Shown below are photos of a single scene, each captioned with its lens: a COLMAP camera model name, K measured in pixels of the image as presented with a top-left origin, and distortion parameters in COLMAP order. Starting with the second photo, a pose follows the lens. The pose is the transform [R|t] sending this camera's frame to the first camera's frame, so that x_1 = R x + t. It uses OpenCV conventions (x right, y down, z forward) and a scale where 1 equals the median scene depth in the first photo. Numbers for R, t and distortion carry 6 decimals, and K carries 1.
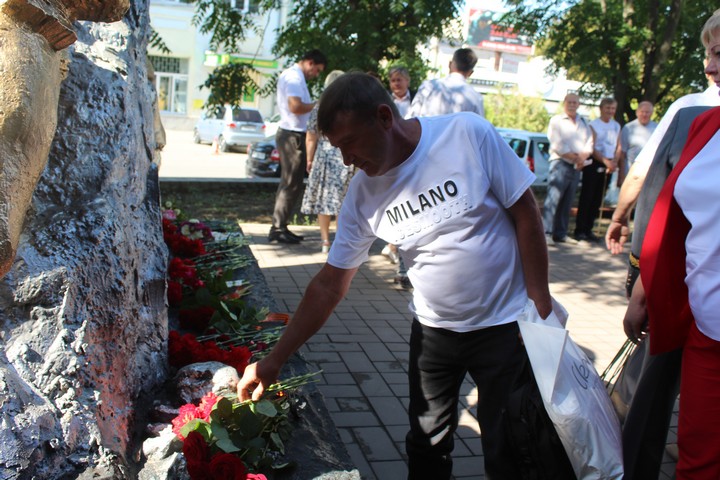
lens RADIAL K [[740.5, 0, 359.4], [0, 740.5, 207.8], [0, 0, 1]] dist [-0.135403, 0.162326]
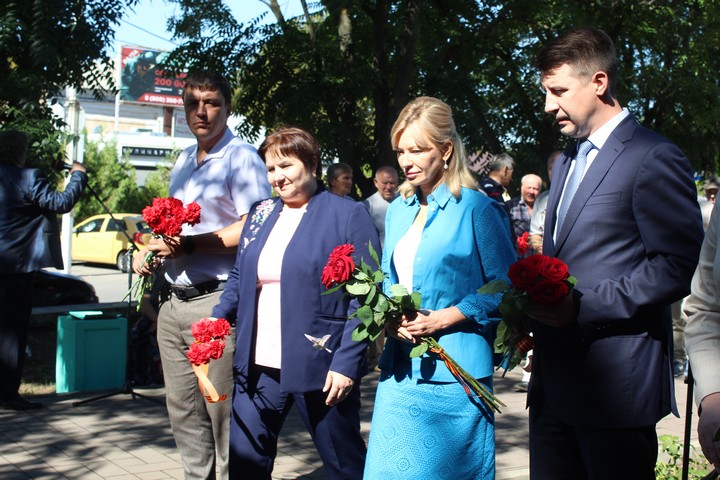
lens RADIAL K [[1062.1, 0, 360.0], [0, 1062.1, 240.0], [0, 0, 1]] dist [-0.018618, -0.006385]
pose [[0.935166, -0.068440, 0.347534, 0.021326], [0.098080, 0.992825, -0.068403, -0.020010], [-0.340359, 0.098054, 0.935169, 0.144066]]
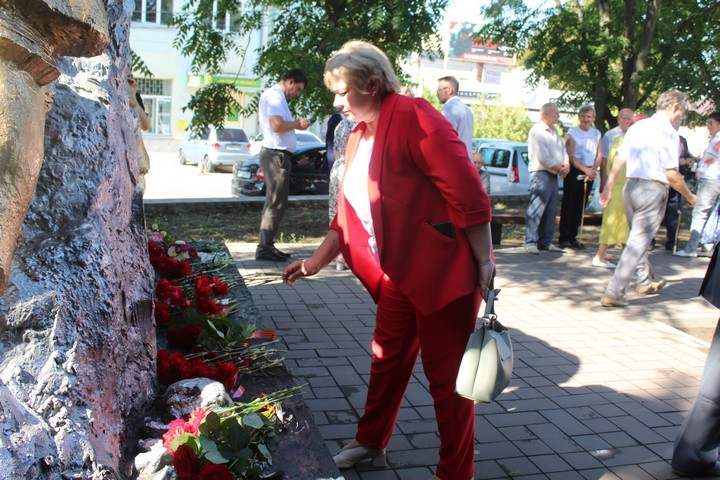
lens RADIAL K [[740.5, 0, 359.4], [0, 740.5, 207.8], [0, 0, 1]] dist [-0.135403, 0.162326]
pose [[0.999276, -0.034043, 0.016985, 0.007435], [0.034383, 0.999206, -0.020134, -0.000717], [-0.016286, 0.020704, 0.999653, -0.020837]]
